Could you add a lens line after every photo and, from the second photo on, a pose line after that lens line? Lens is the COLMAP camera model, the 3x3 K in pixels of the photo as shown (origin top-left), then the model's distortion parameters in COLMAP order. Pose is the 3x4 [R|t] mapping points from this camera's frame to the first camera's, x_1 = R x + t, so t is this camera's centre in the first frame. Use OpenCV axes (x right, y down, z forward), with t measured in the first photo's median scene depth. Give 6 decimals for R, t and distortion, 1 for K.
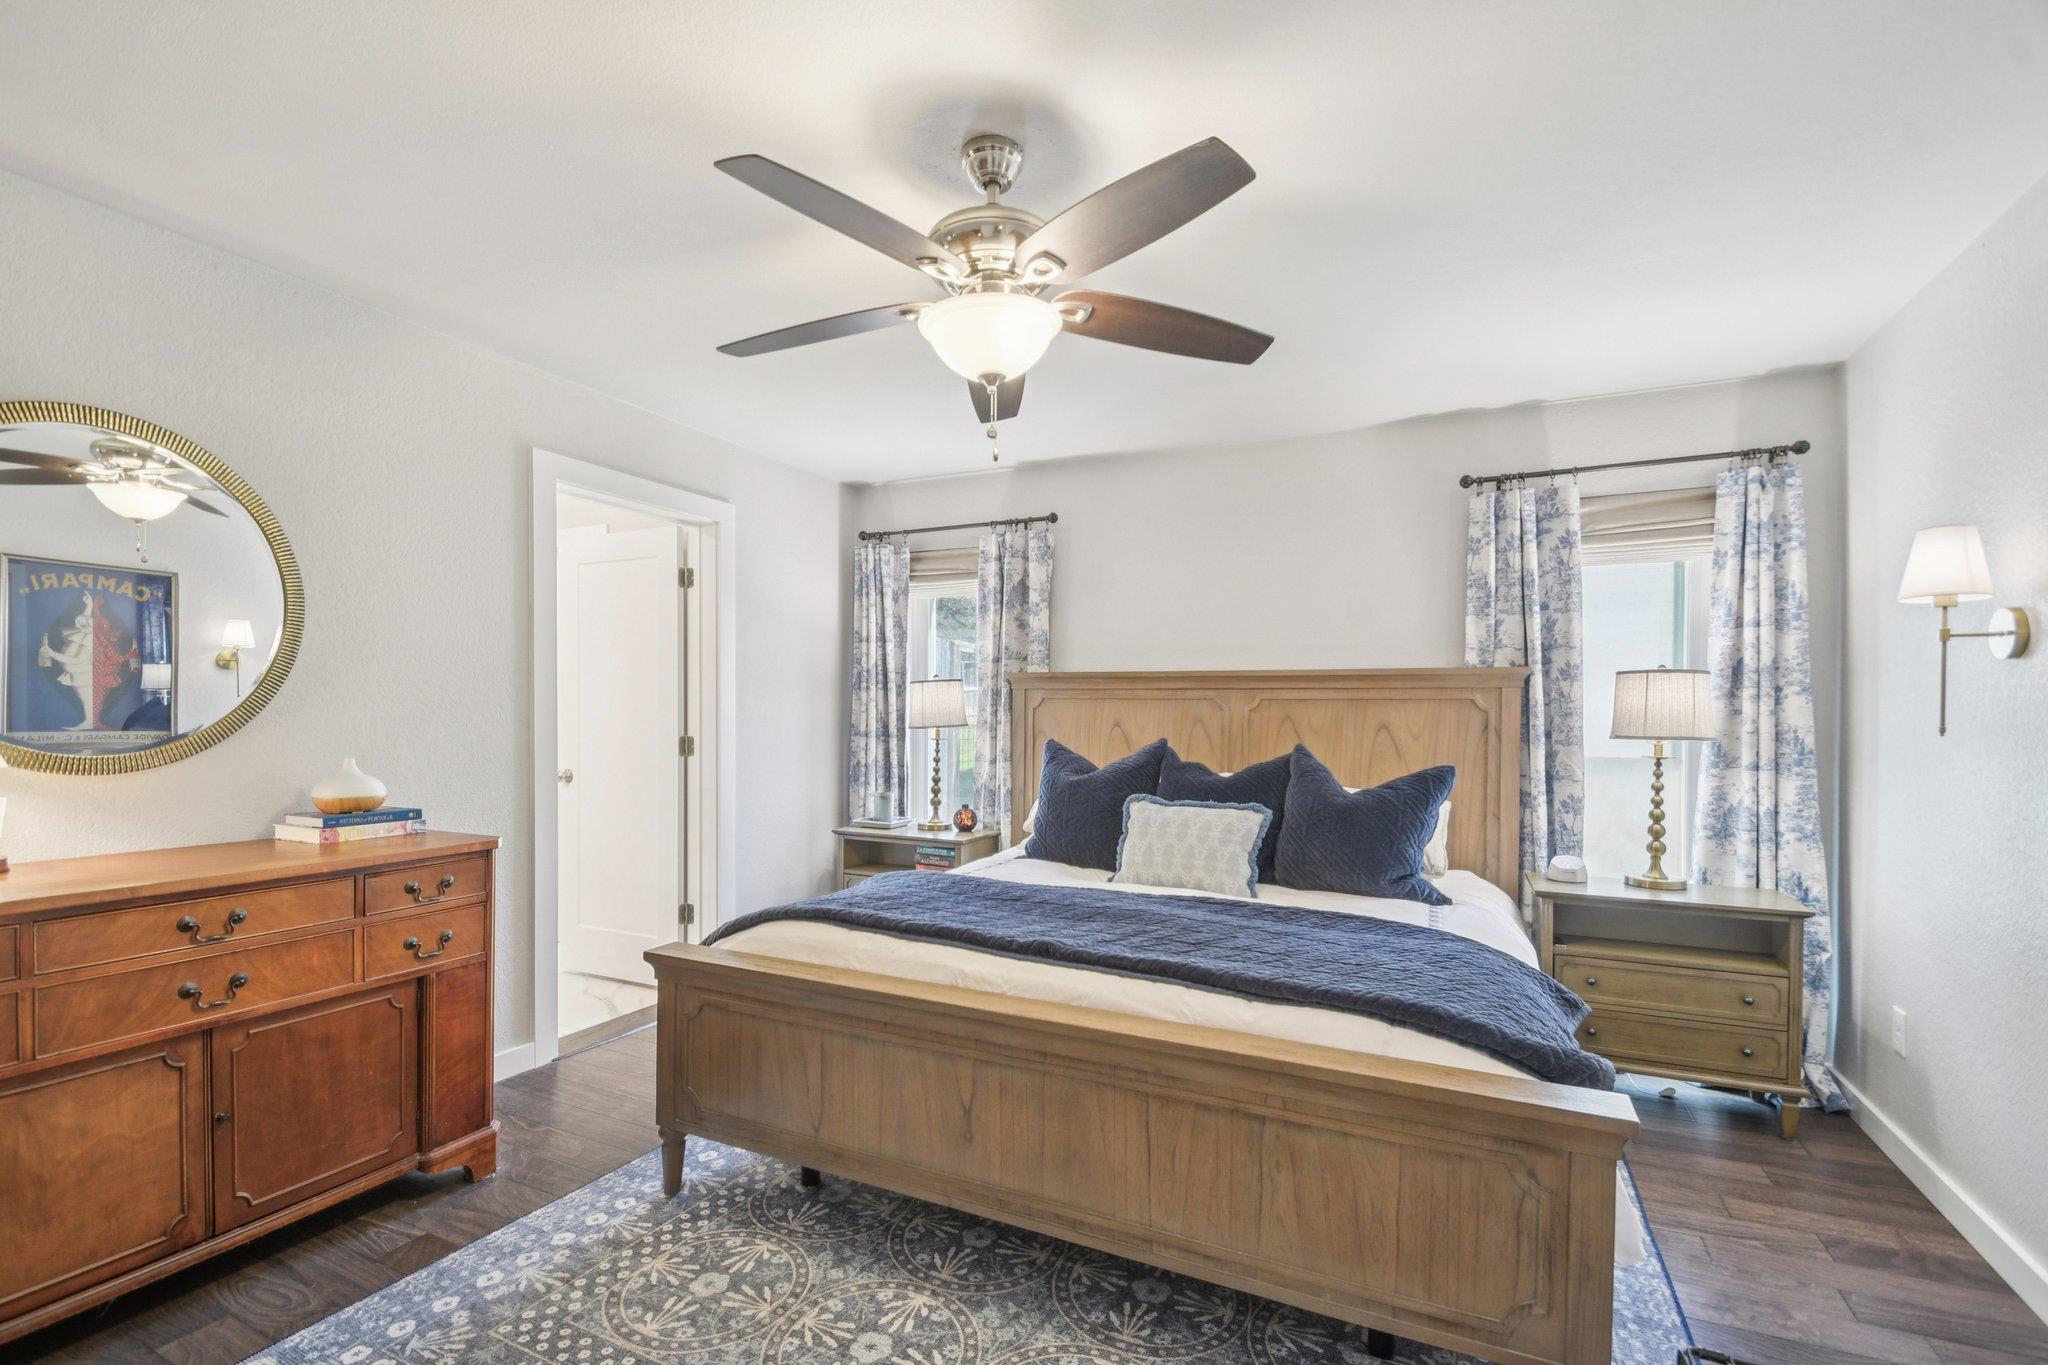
lens RADIAL K [[906.1, 0, 1016.9], [0, 906.1, 718.6], [0, 0, 1]] dist [0.005241, -0.011560]
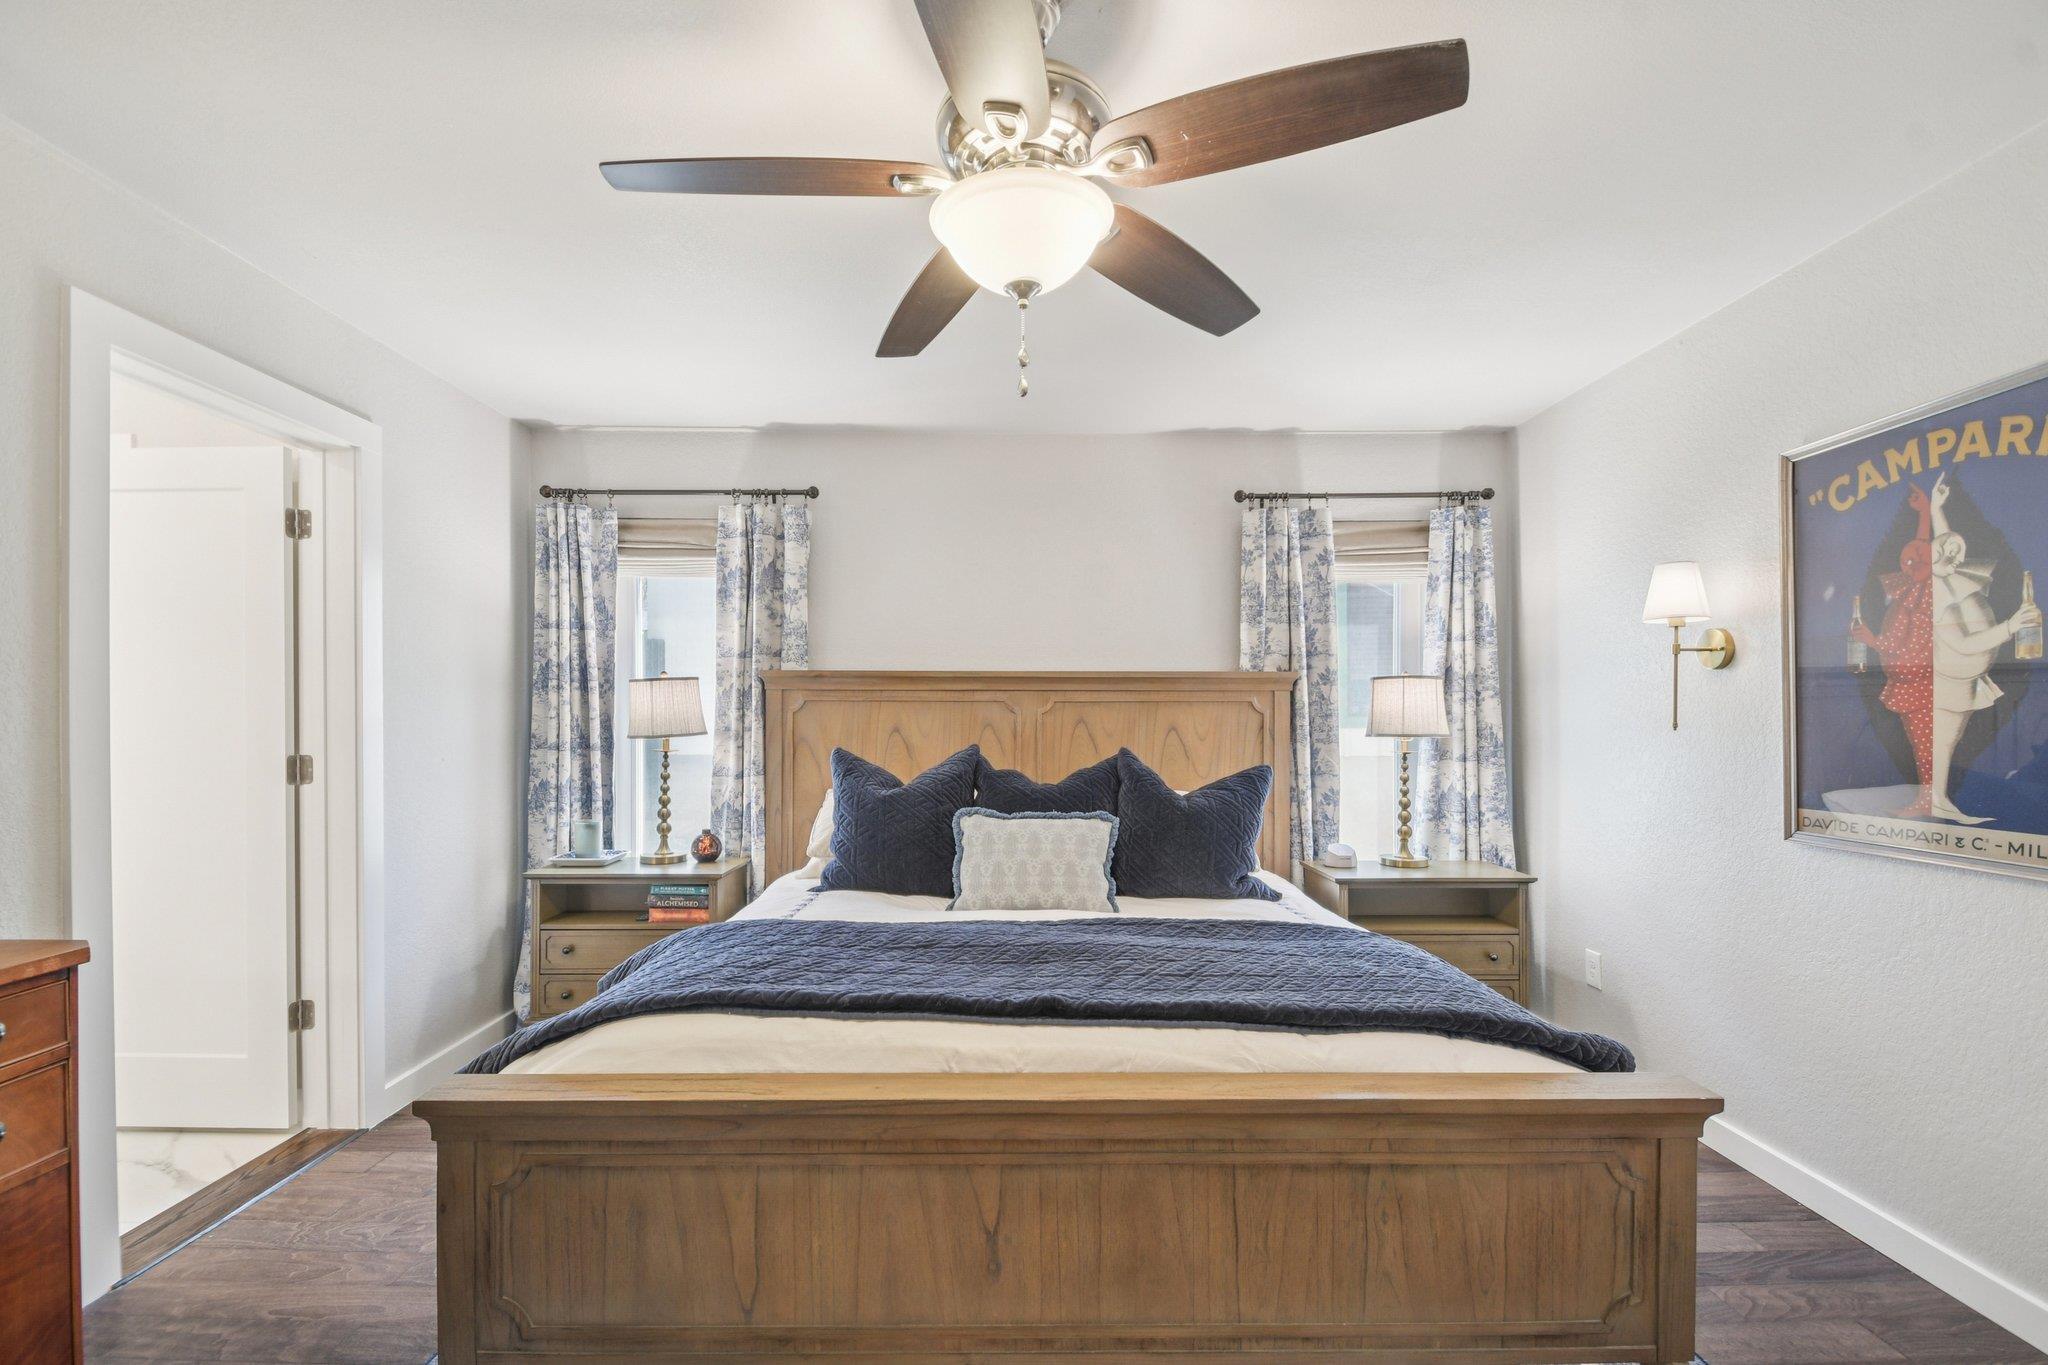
lens RADIAL K [[906.1, 0, 1016.9], [0, 906.1, 718.6], [0, 0, 1]] dist [0.005241, -0.011560]
pose [[0.895864, -0.007130, 0.444271, -0.236719], [0.009466, 0.999951, -0.003040, -0.001117], [-0.444227, 0.006929, 0.895887, 0.190671]]
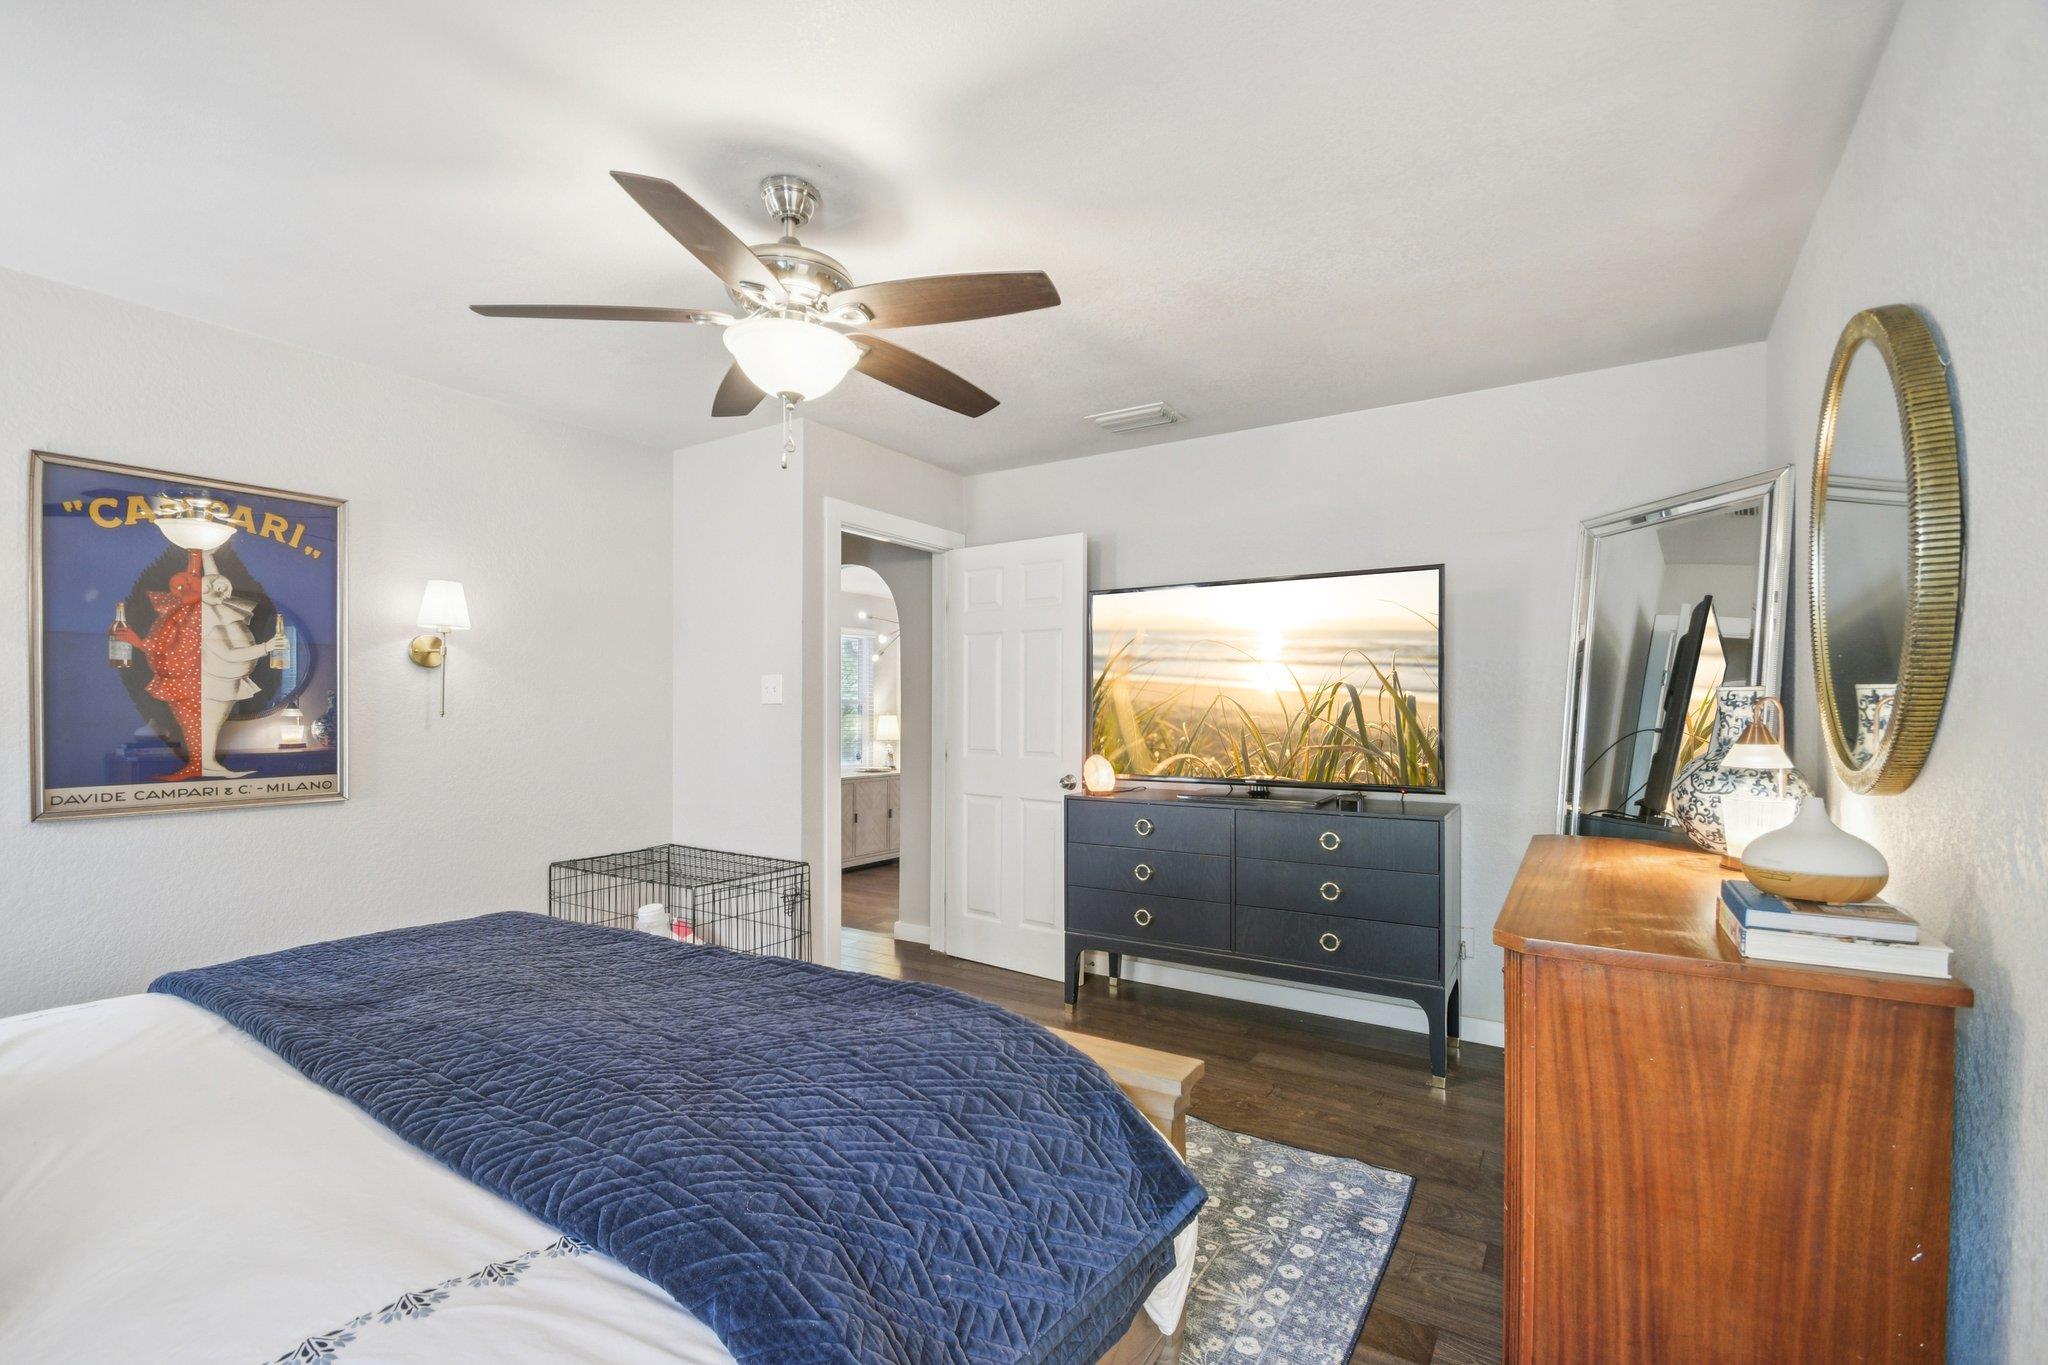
lens RADIAL K [[904.4, 0, 1027.3], [0, 904.4, 710.0], [0, 0, 1]] dist [-0.001249, -0.000231]
pose [[-0.993993, -0.006799, 0.109233, -0.270714], [-0.006008, 0.999953, 0.007566, -0.004258], [-0.109280, 0.006865, -0.993987, 1.269746]]
